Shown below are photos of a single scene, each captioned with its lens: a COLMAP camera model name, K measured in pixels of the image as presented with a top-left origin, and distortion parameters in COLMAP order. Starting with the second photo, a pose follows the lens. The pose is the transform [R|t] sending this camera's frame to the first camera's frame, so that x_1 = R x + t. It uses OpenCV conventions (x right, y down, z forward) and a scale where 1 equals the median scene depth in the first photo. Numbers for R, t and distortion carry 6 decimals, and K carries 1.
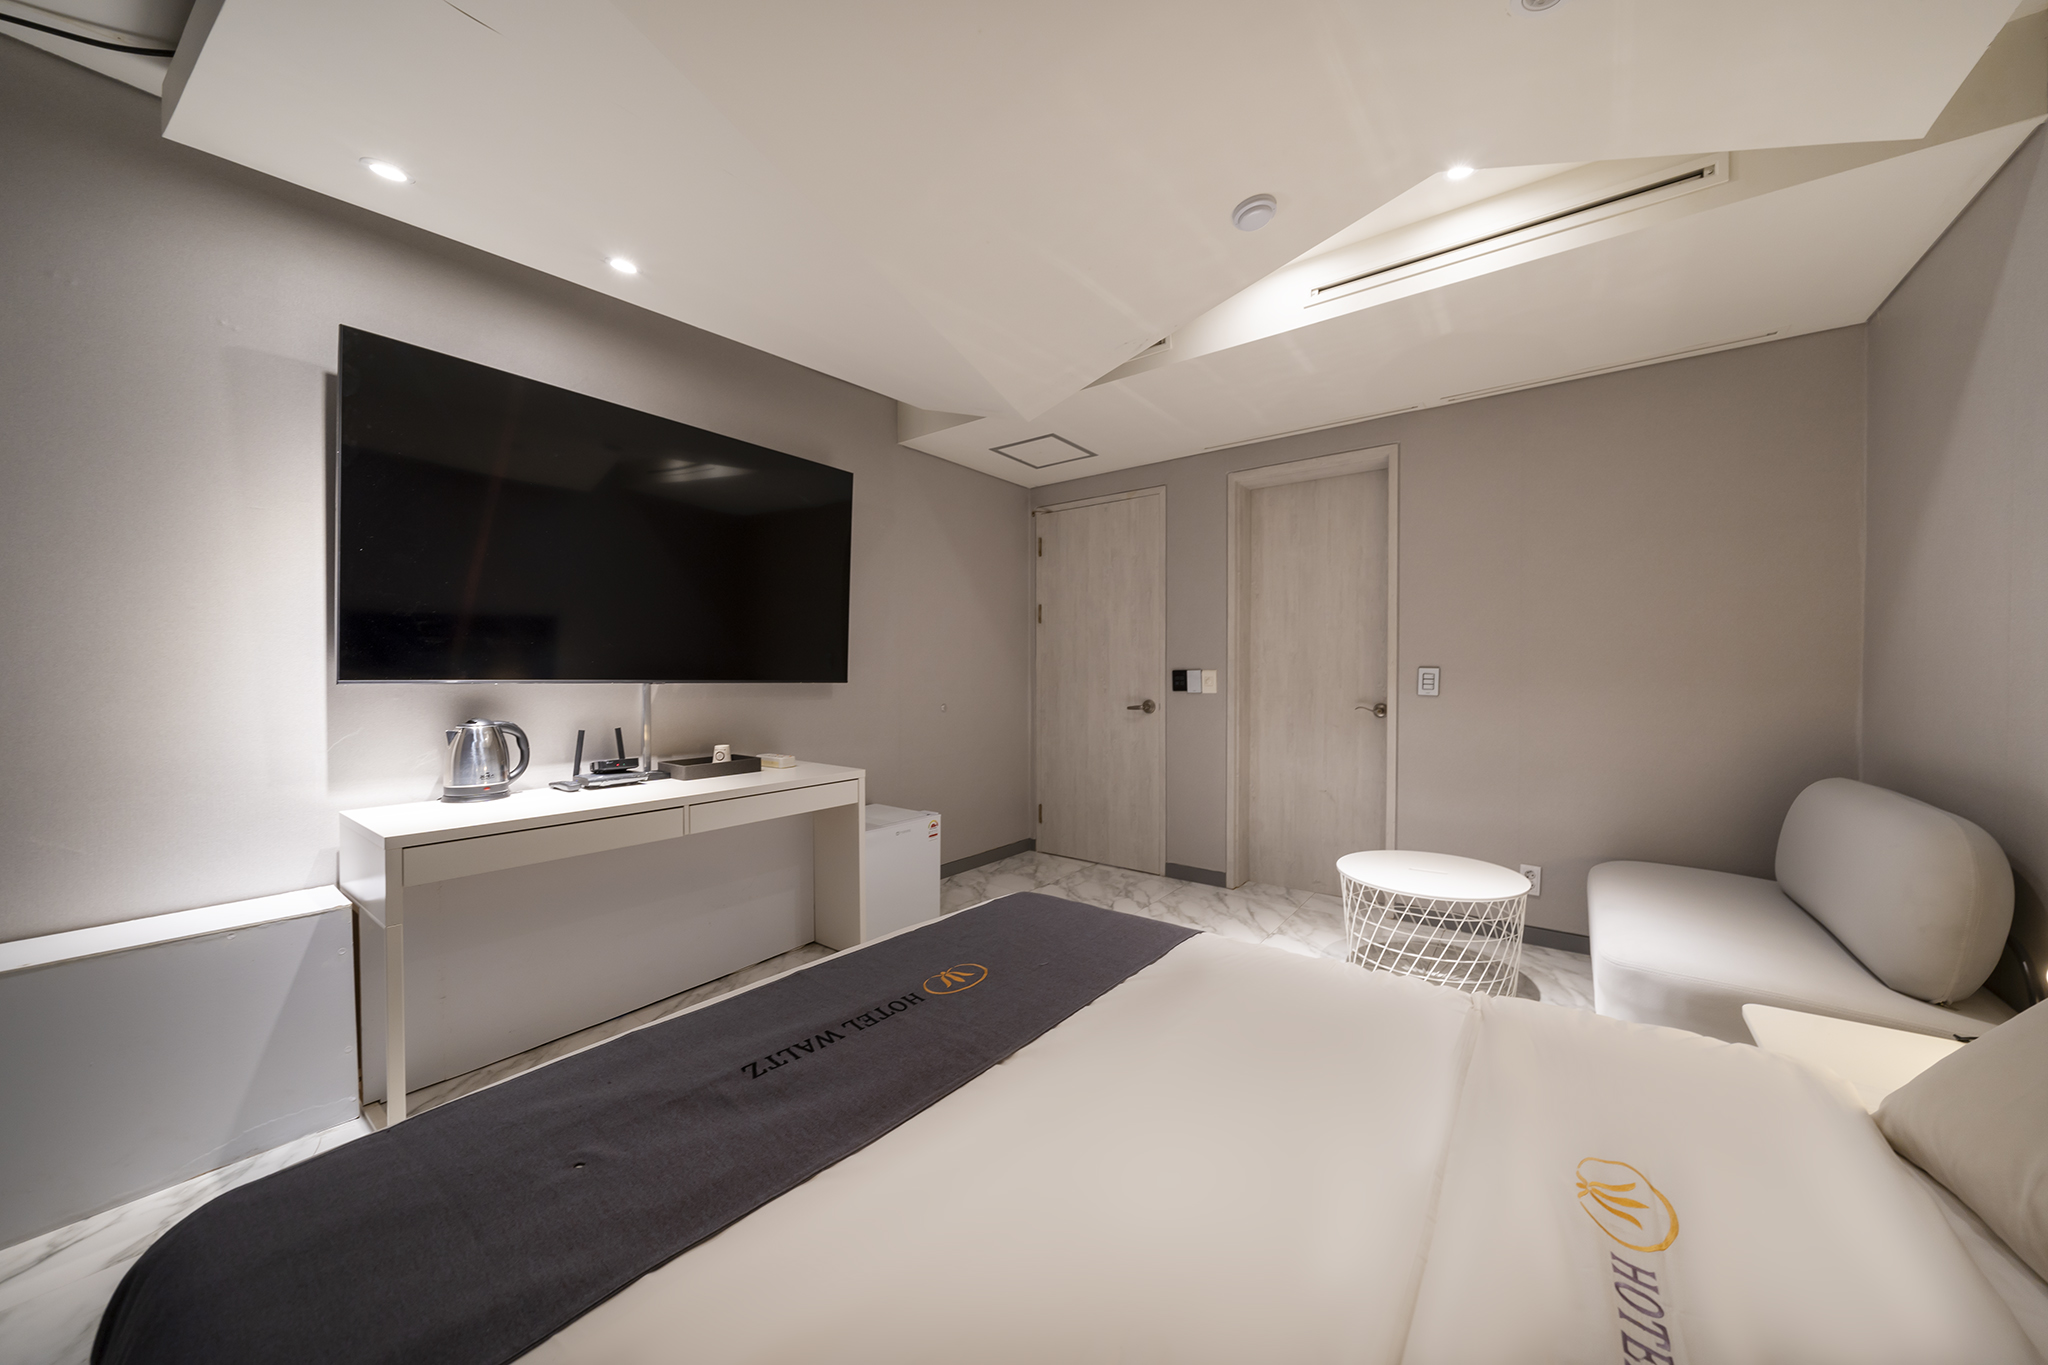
lens RADIAL K [[699.7, 0, 1015.6], [0, 699.7, 682.3], [0, 0, 1]] dist [-0.000019, 0.000012]
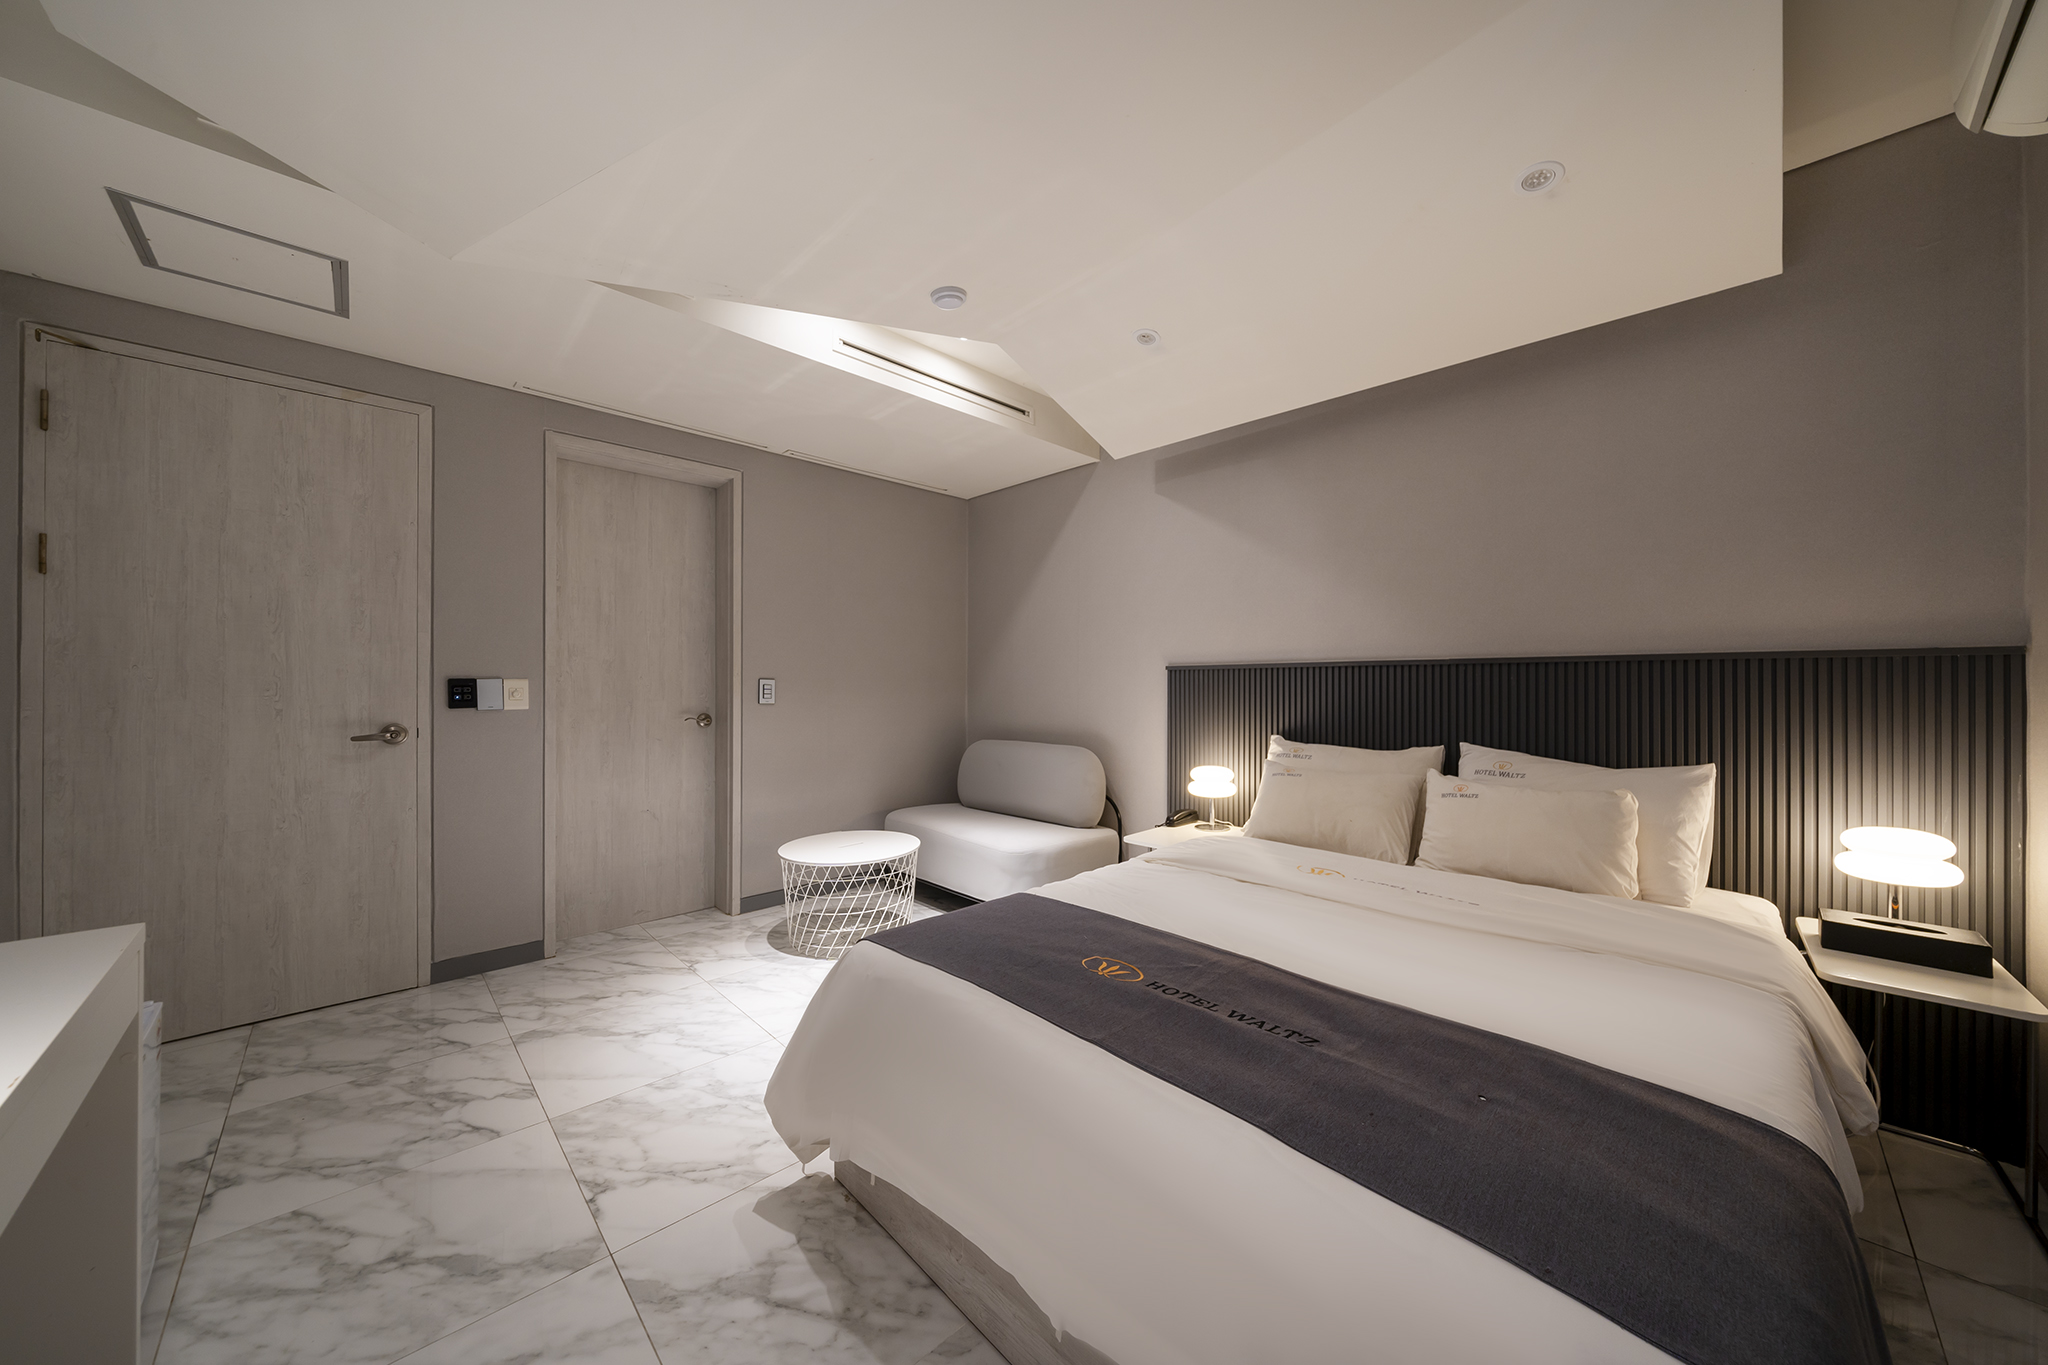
lens RADIAL K [[709.0, 0, 1049.9], [0, 709.0, 684.1], [0, 0, 1]] dist [0.000428, -0.000192]
pose [[0.126891, 0.003609, 0.991910, -0.410048], [0.010989, 0.999927, -0.005044, -0.001897], [-0.991856, 0.011540, 0.126843, 0.334779]]
